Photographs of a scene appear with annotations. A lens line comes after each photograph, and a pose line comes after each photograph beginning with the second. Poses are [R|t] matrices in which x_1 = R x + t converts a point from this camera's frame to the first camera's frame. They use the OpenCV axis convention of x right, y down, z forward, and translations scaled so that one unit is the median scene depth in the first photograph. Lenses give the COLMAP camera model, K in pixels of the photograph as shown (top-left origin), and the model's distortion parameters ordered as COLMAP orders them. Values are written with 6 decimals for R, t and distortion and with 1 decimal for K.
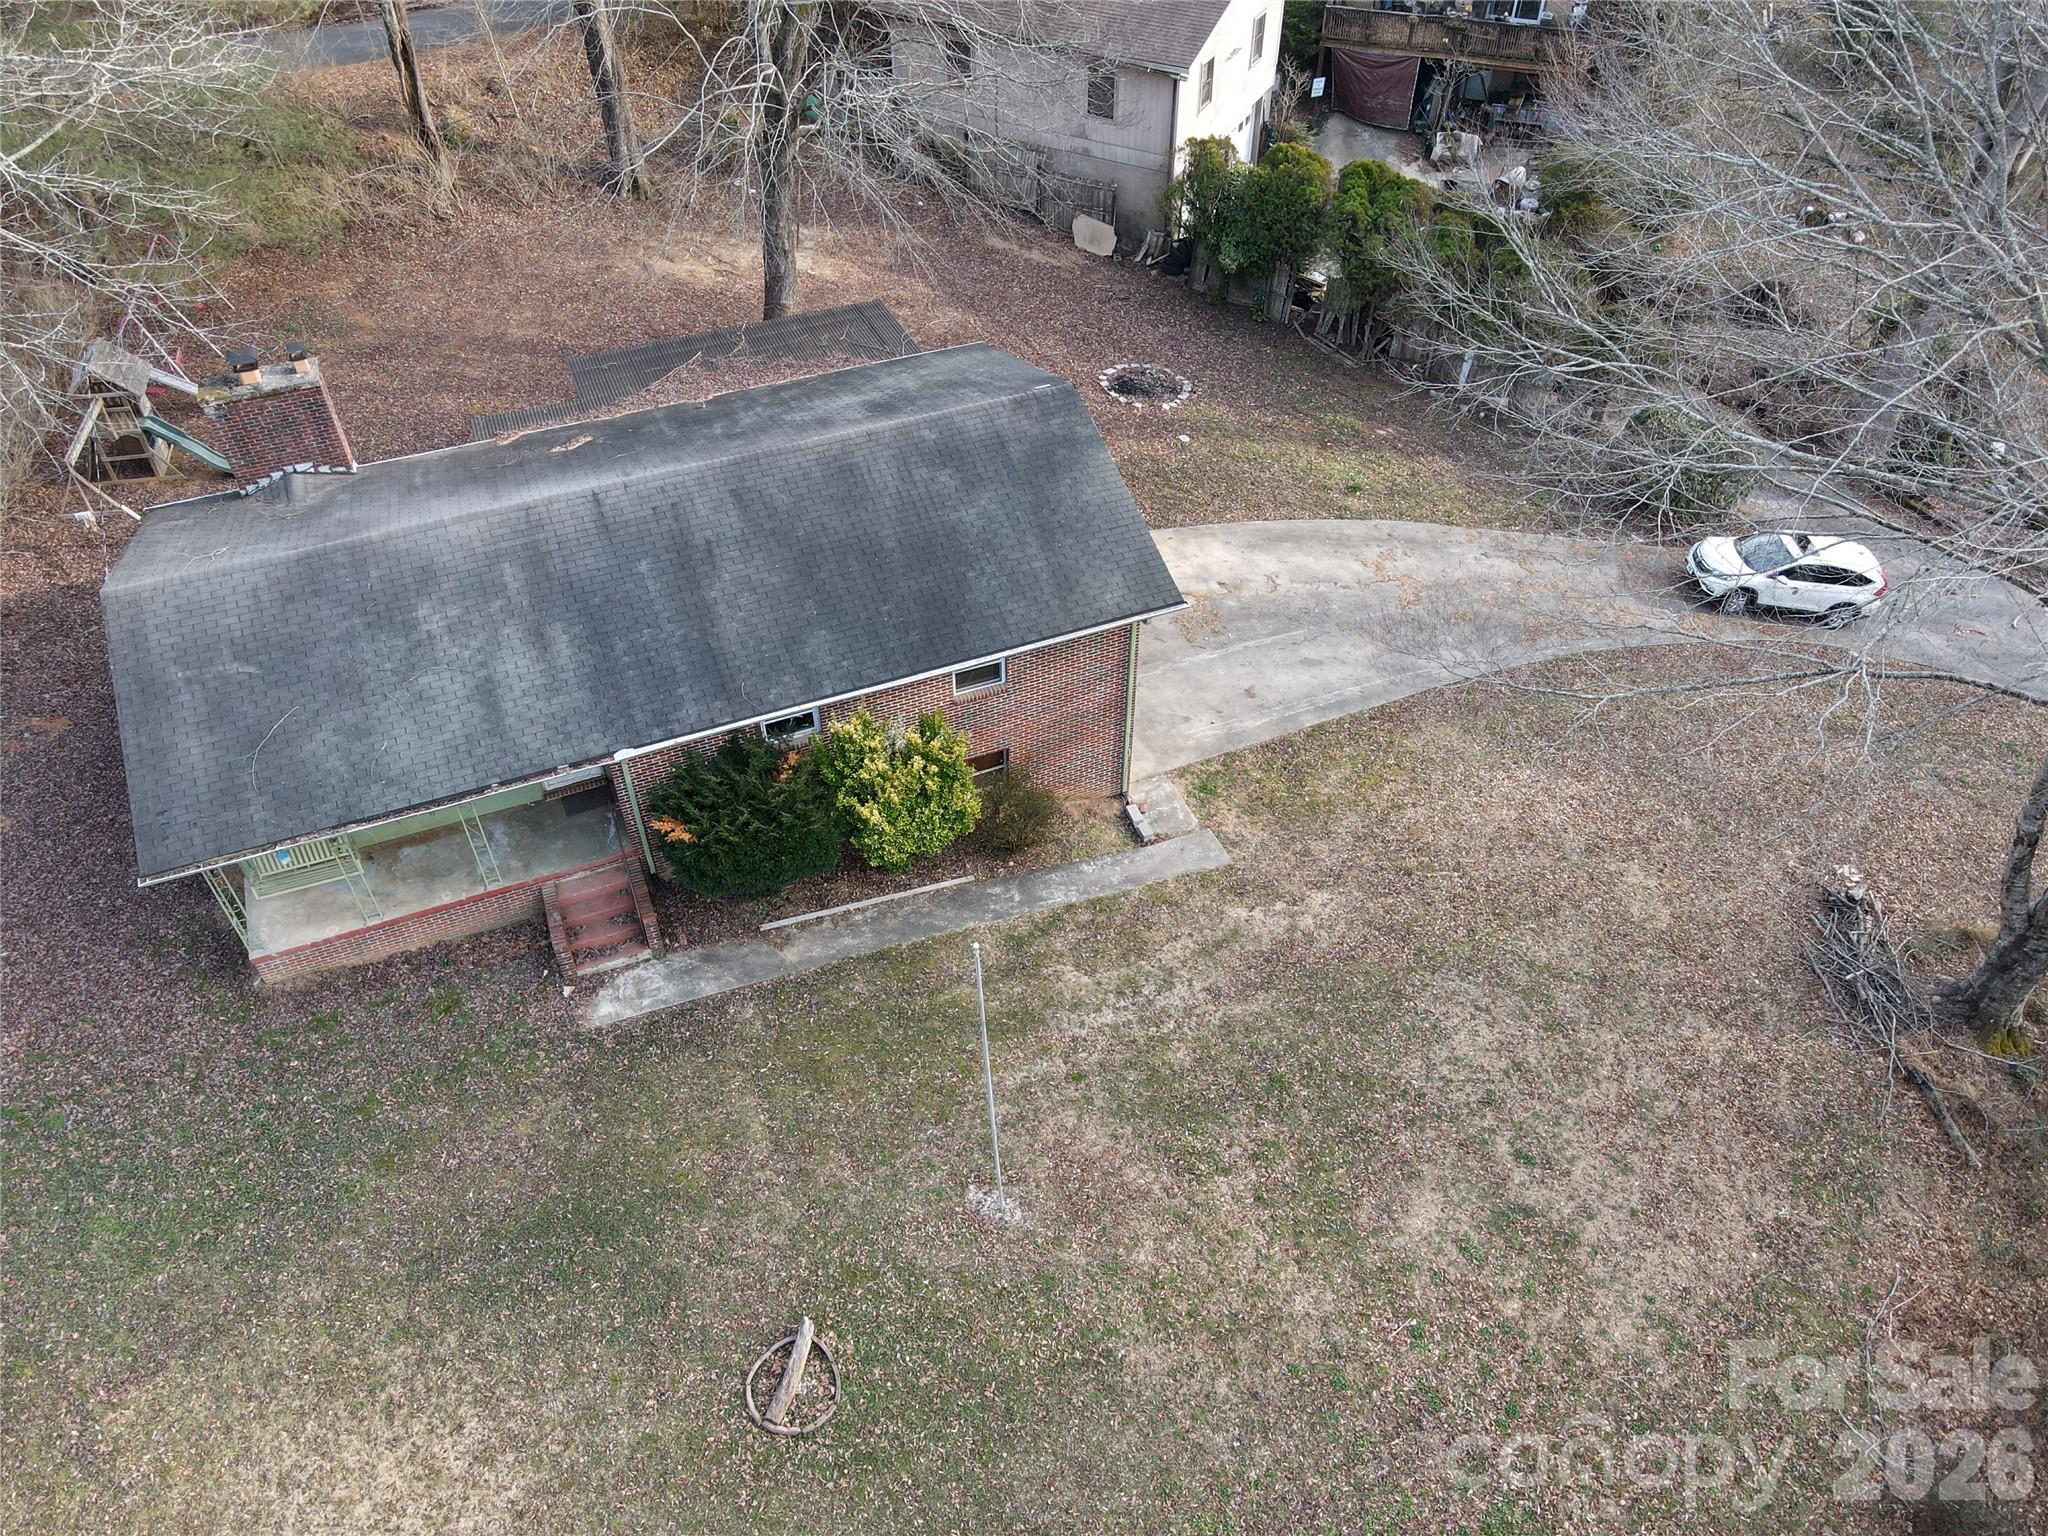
lens RADIAL K [[1479.3, 0, 1006.5], [0, 1479.3, 768.5], [0, 0, 1]] dist [-0.013784, 0.051426]
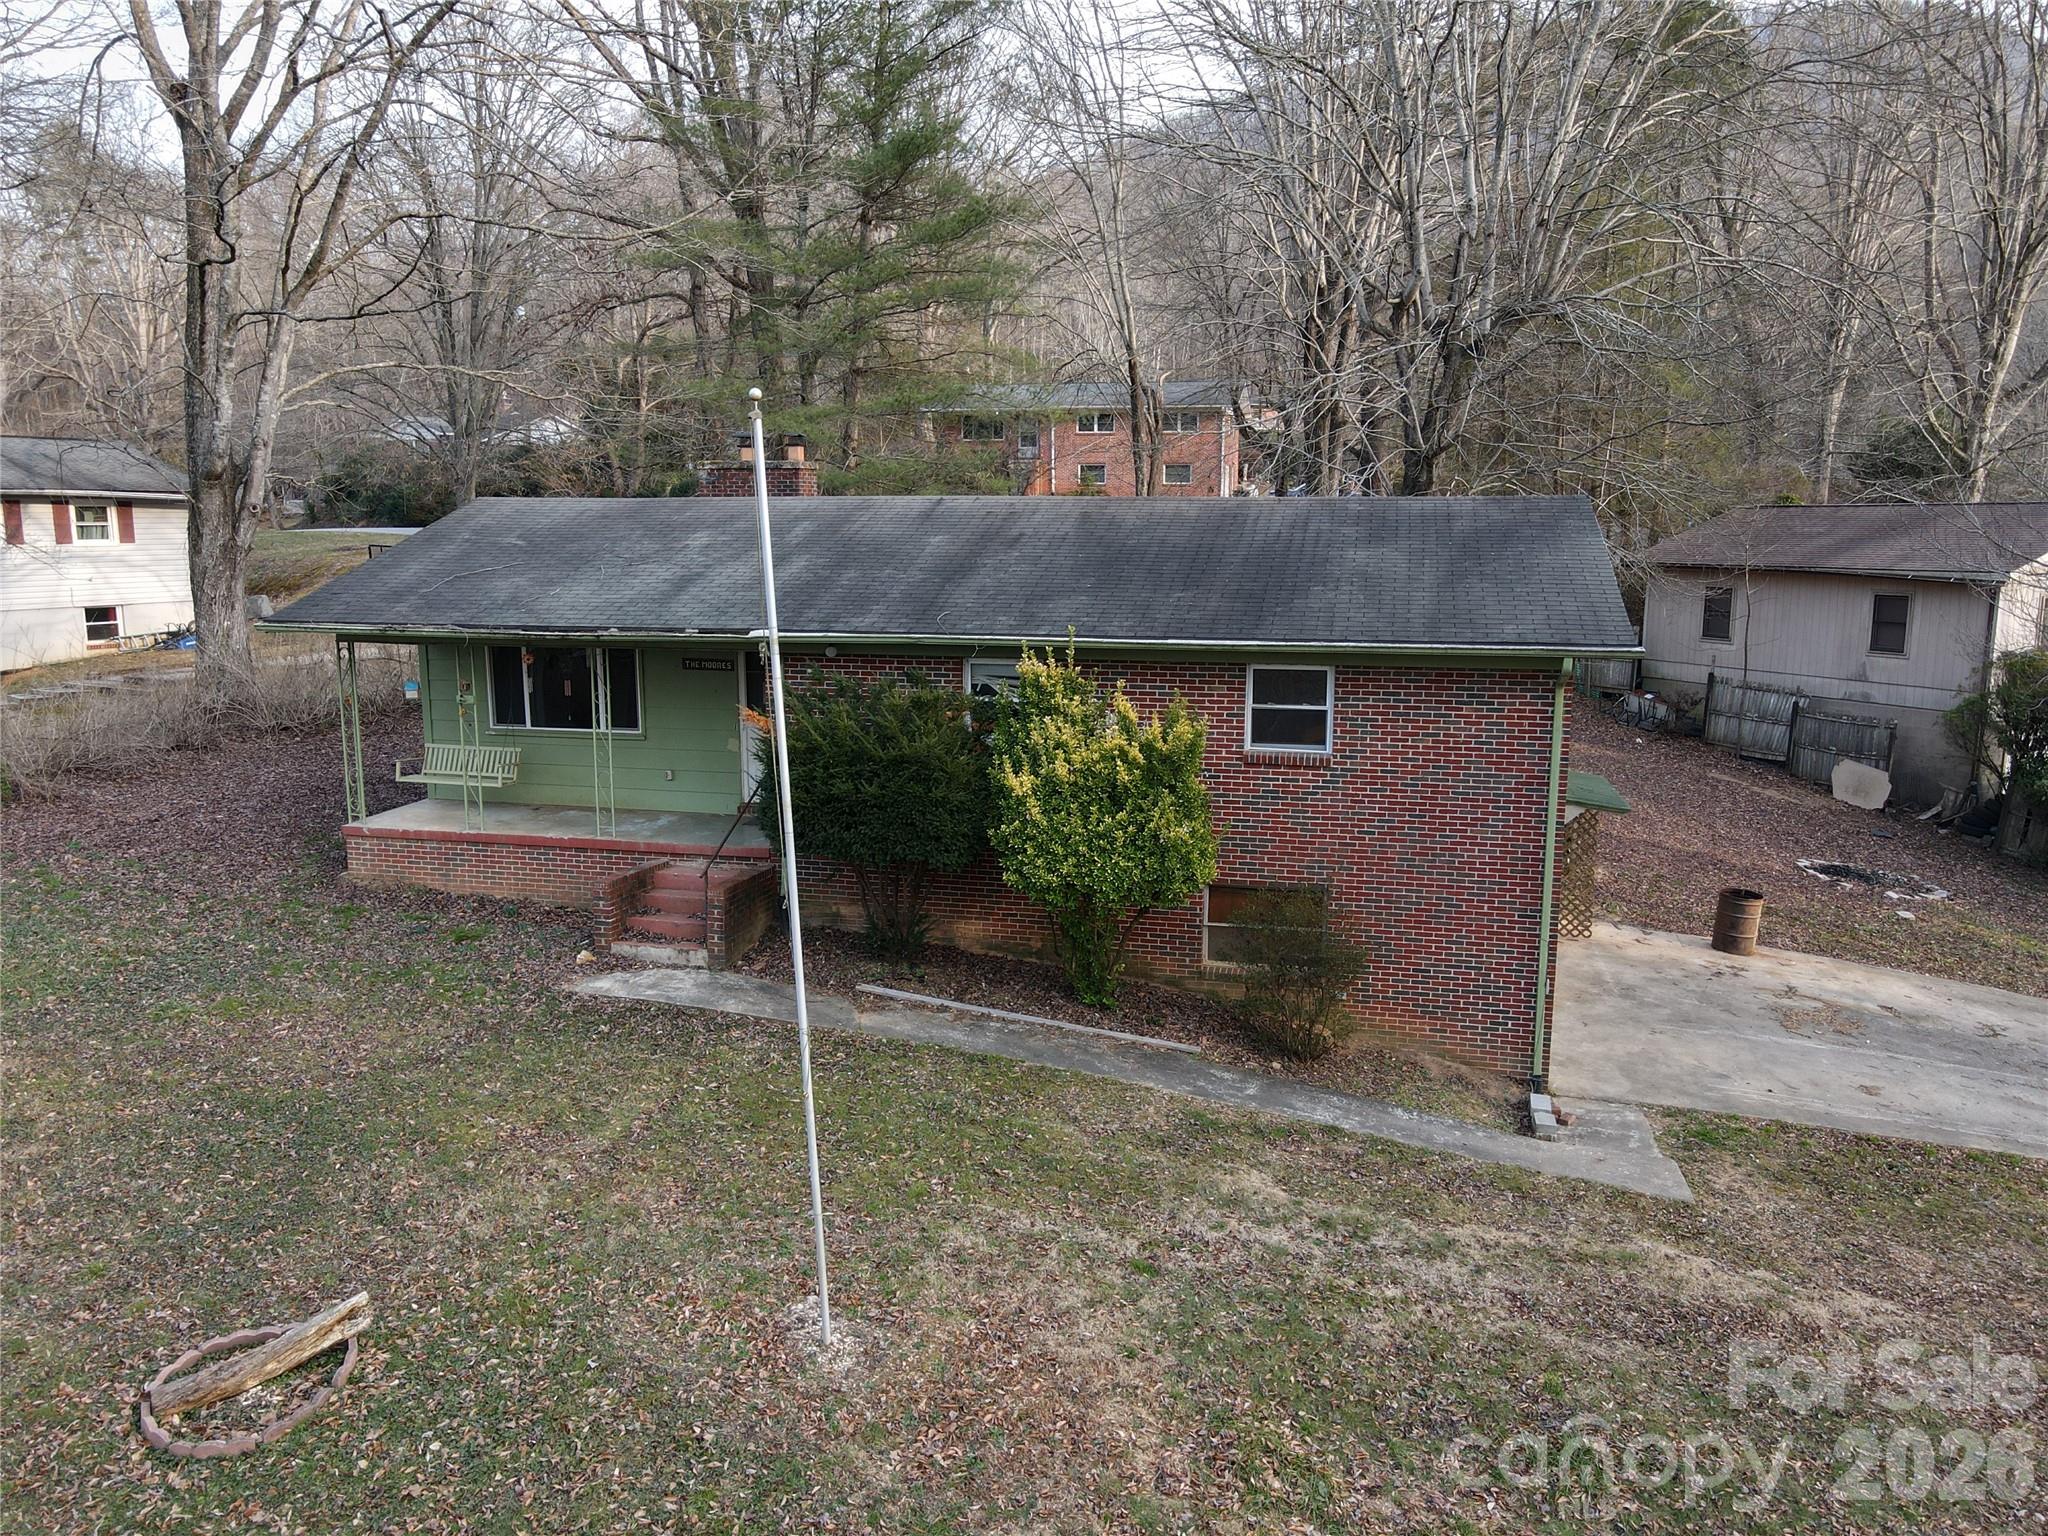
lens RADIAL K [[1479.3, 0, 1033.8], [0, 1479.3, 773.8], [0, 0, 1]] dist [-0.013784, 0.051426]
pose [[0.818799, 0.111138, -0.563220, 0.273568], [-0.410698, 0.798897, -0.439421, 0.303992], [0.401118, 0.591111, 0.699780, 0.533172]]
